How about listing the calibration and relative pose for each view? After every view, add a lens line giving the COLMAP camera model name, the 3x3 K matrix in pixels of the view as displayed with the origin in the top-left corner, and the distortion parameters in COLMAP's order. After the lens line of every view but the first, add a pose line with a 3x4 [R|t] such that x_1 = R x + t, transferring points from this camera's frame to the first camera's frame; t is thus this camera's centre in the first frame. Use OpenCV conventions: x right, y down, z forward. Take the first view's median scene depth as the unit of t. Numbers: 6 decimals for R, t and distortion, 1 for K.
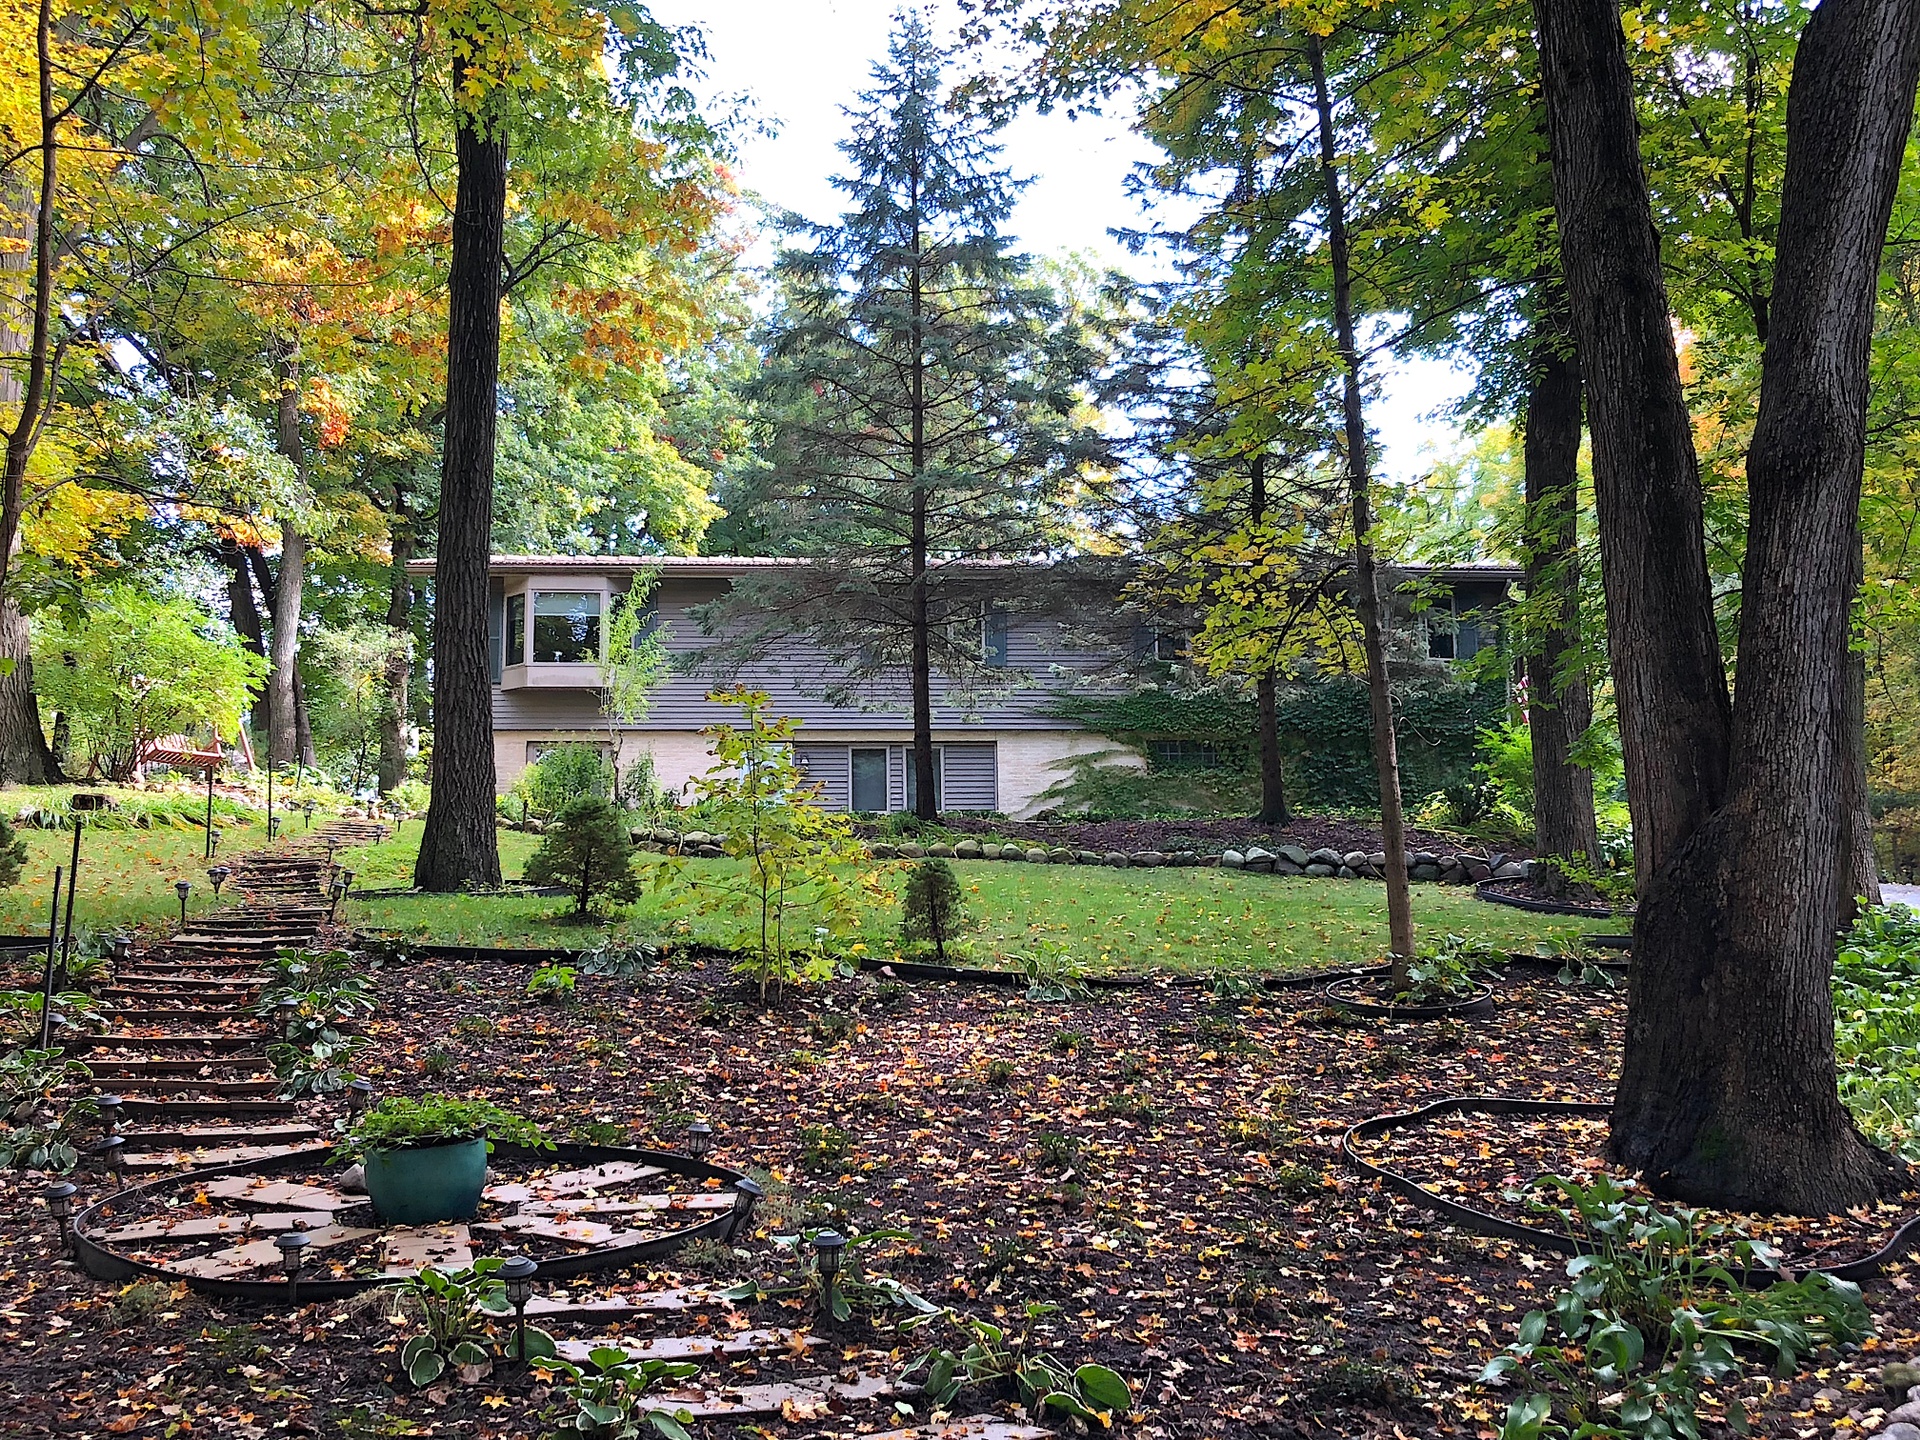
lens RADIAL K [[2212.5, 0, 960.0], [0, 2212.5, 720.0], [0, 0, 1]] dist [0.216951, 0.001542]
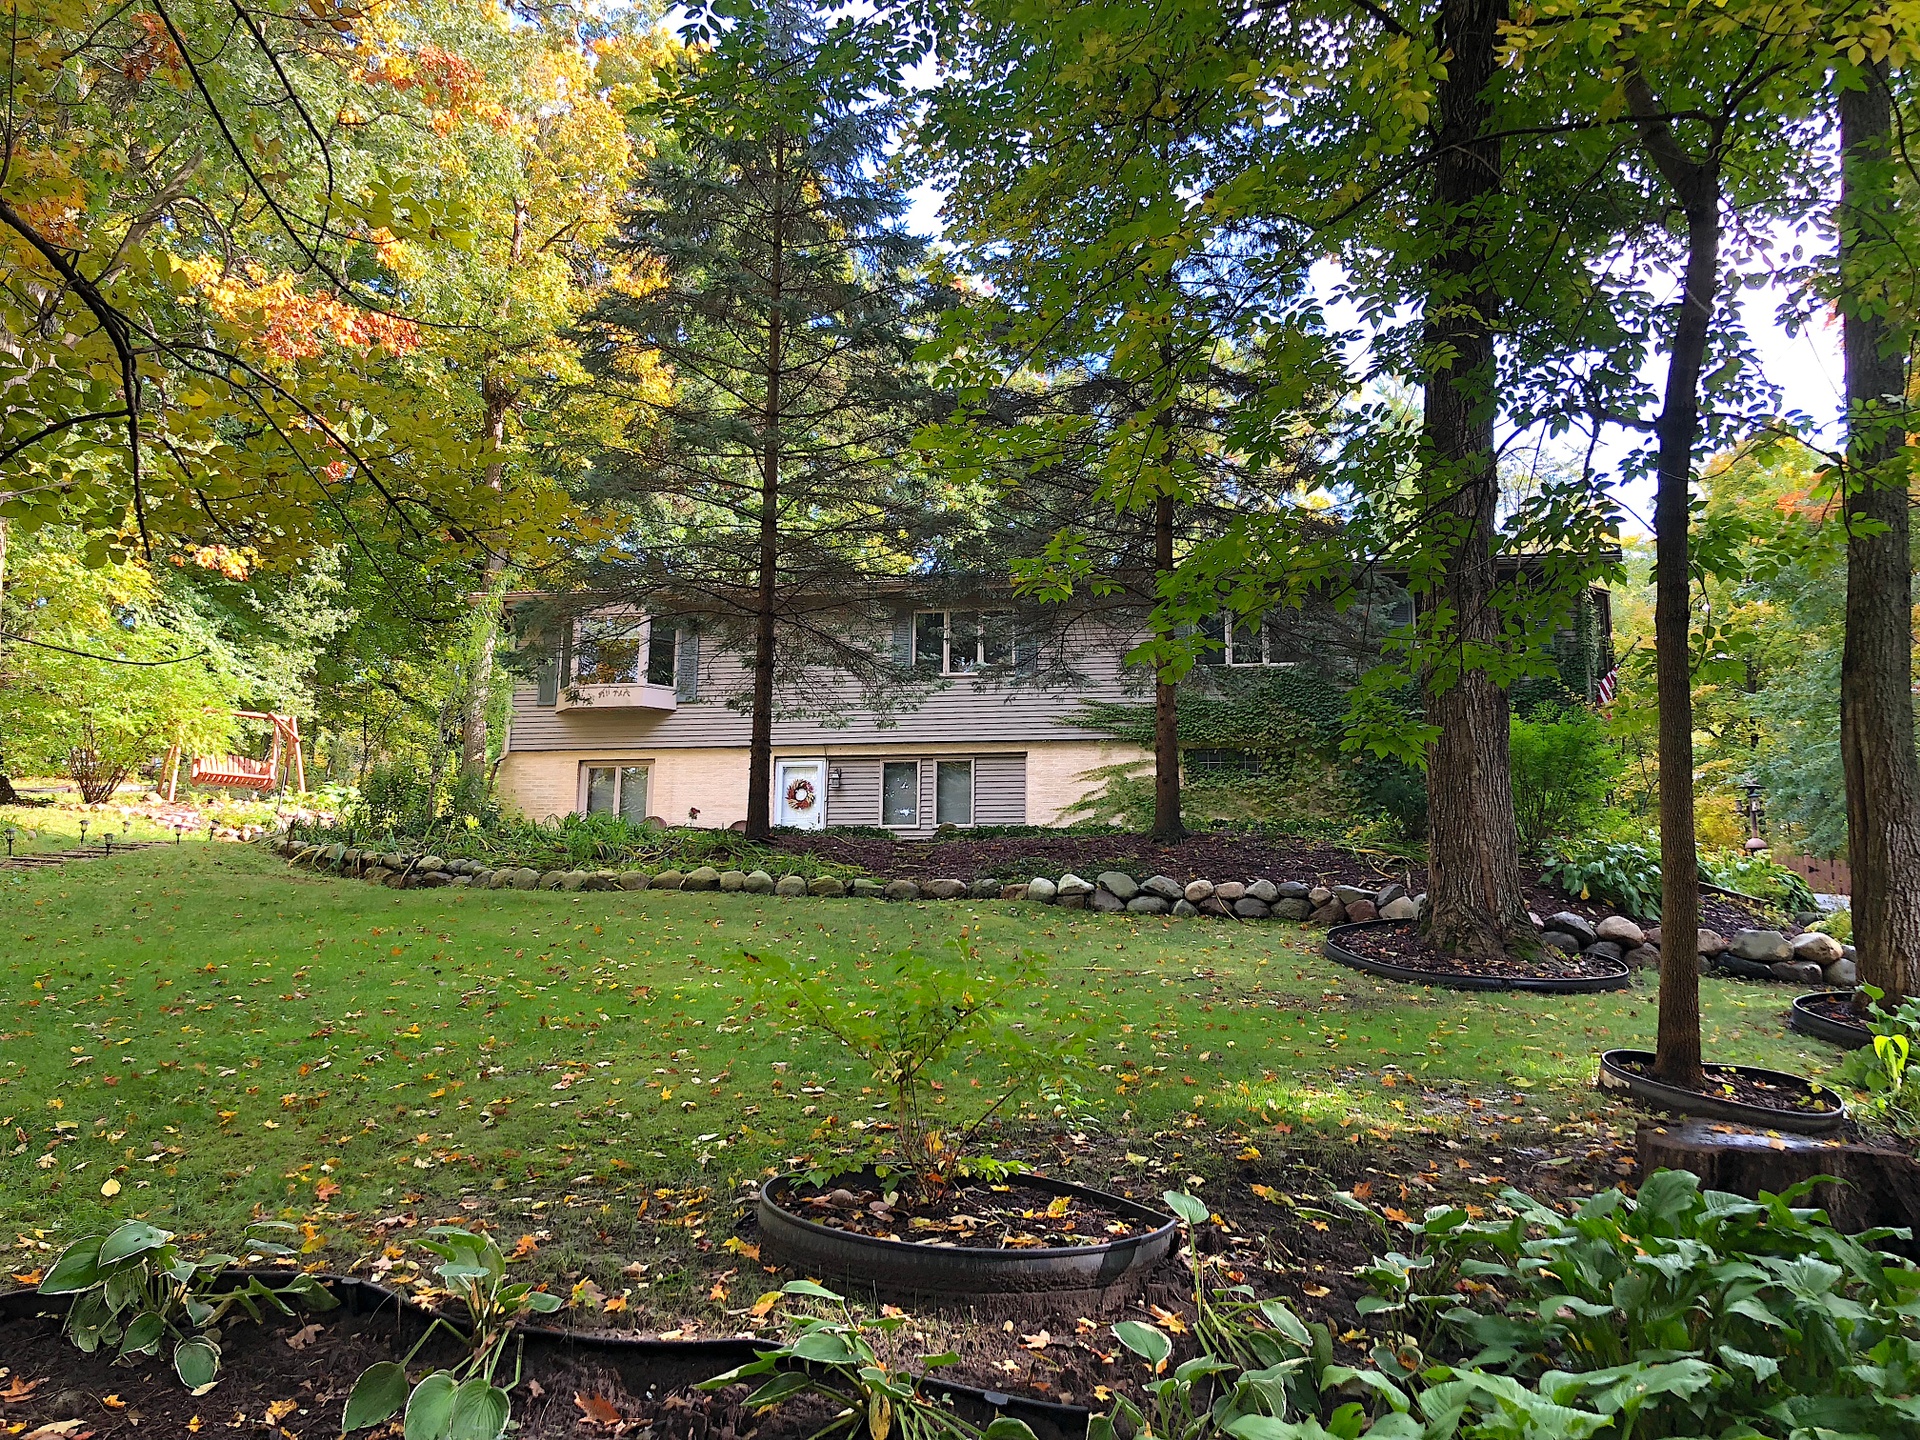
lens RADIAL K [[1584.9, 0, 960.0], [0, 1584.9, 720.0], [0, 0, 1]] dist [-0.002720, -0.011997]
pose [[0.972344, -0.023727, -0.232345, 0.205019], [0.018905, 0.999558, -0.022961, 0.014490], [0.232787, 0.017934, 0.972362, 0.420325]]
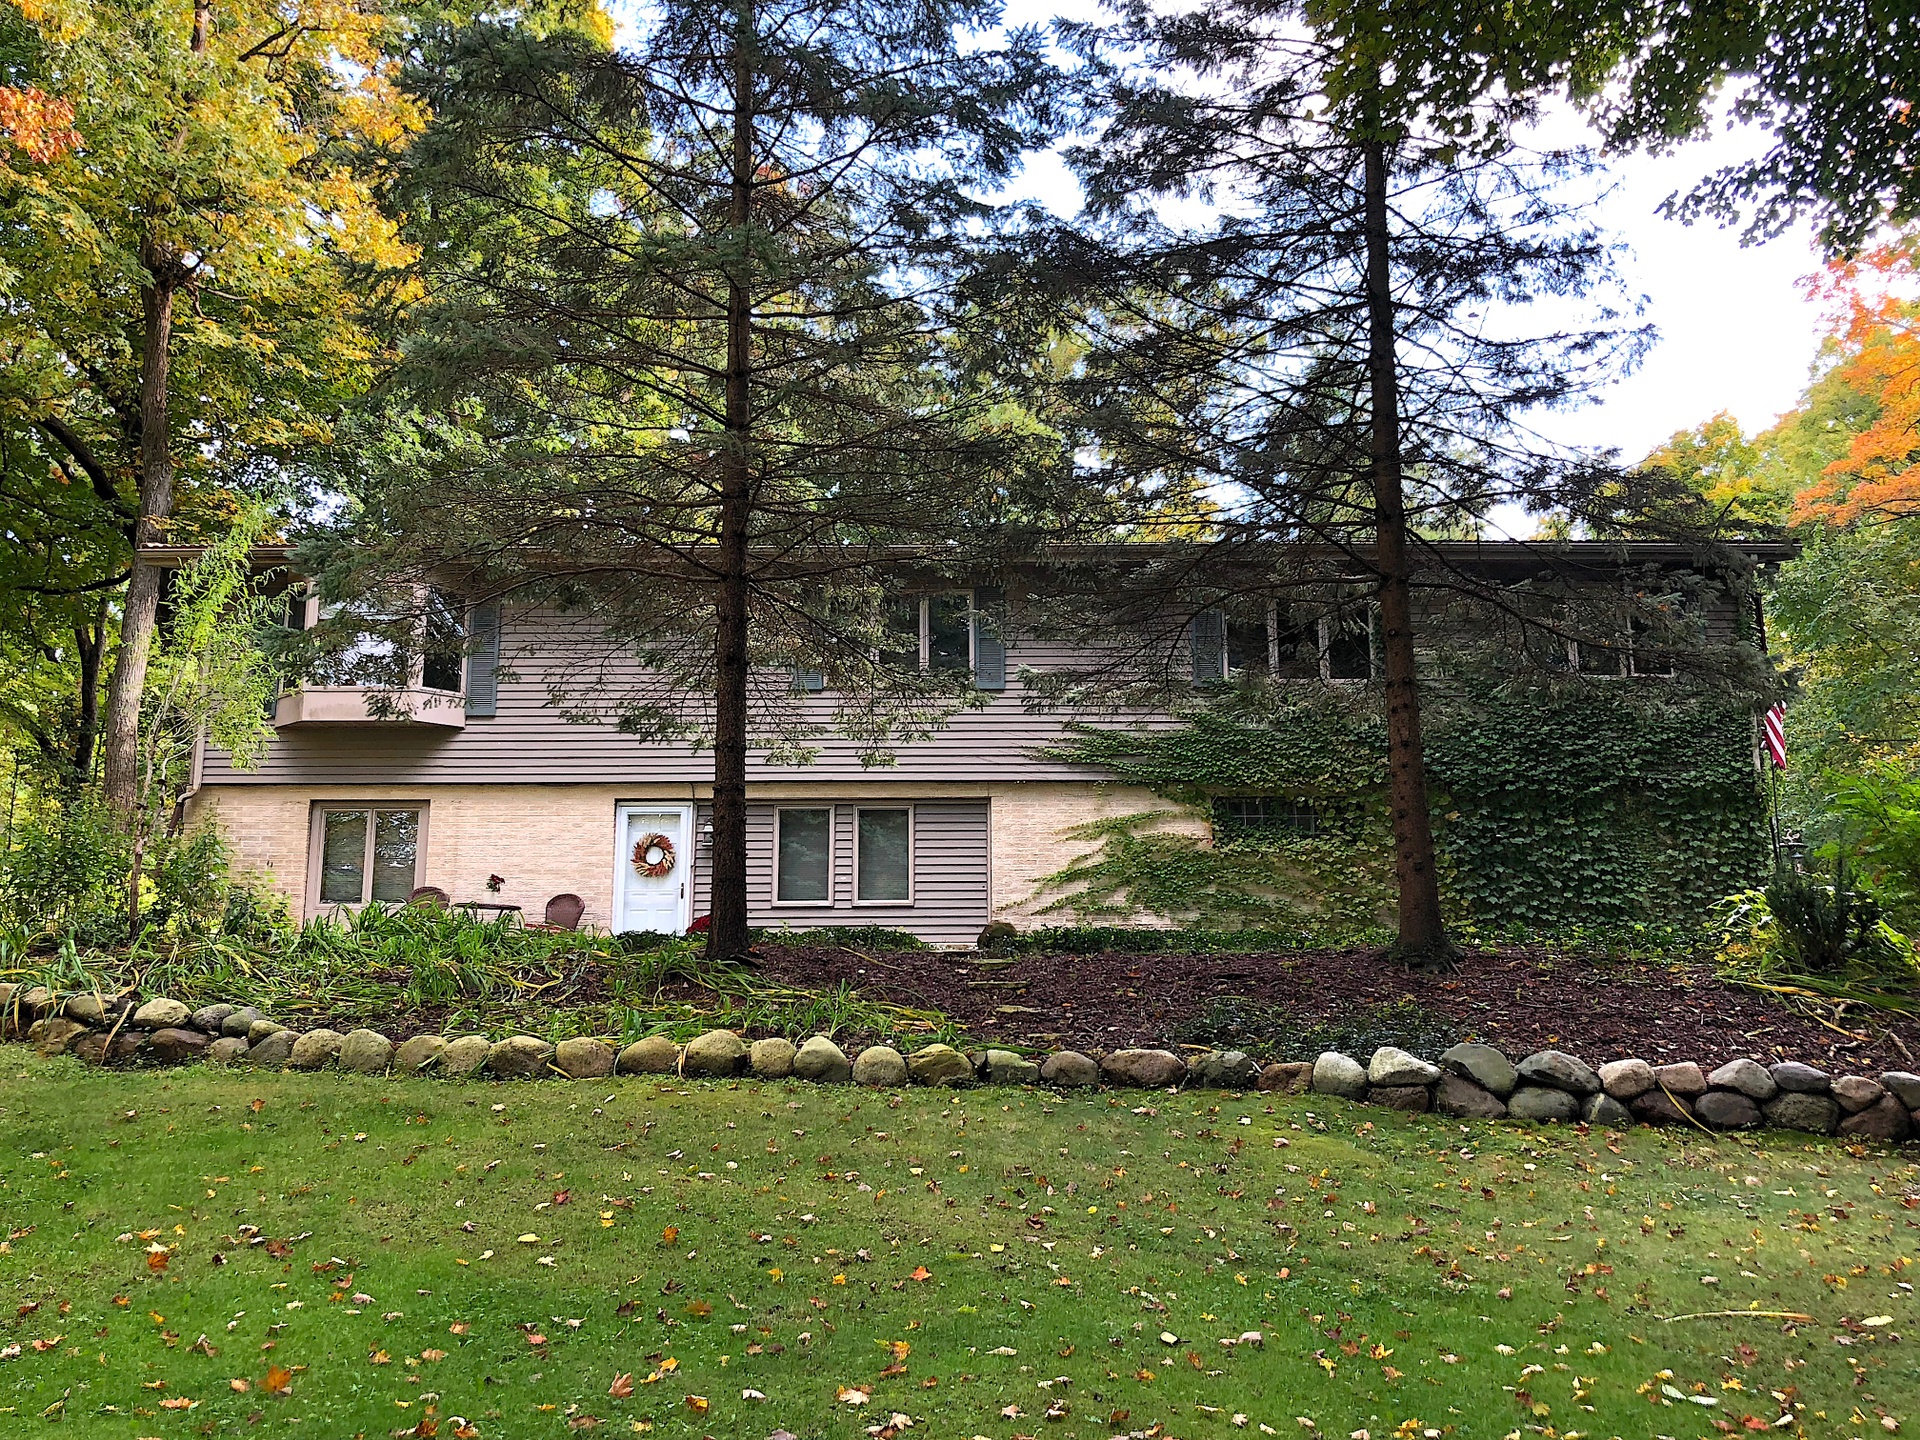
lens RADIAL K [[1865.2, 0, 960.0], [0, 1865.2, 720.0], [0, 0, 1]] dist [-0.010507, 0.027390]
pose [[0.996808, -0.006872, -0.079535, 0.072355], [0.004355, 0.999485, -0.031779, 0.004706], [0.079713, 0.031331, 0.996325, 0.577588]]
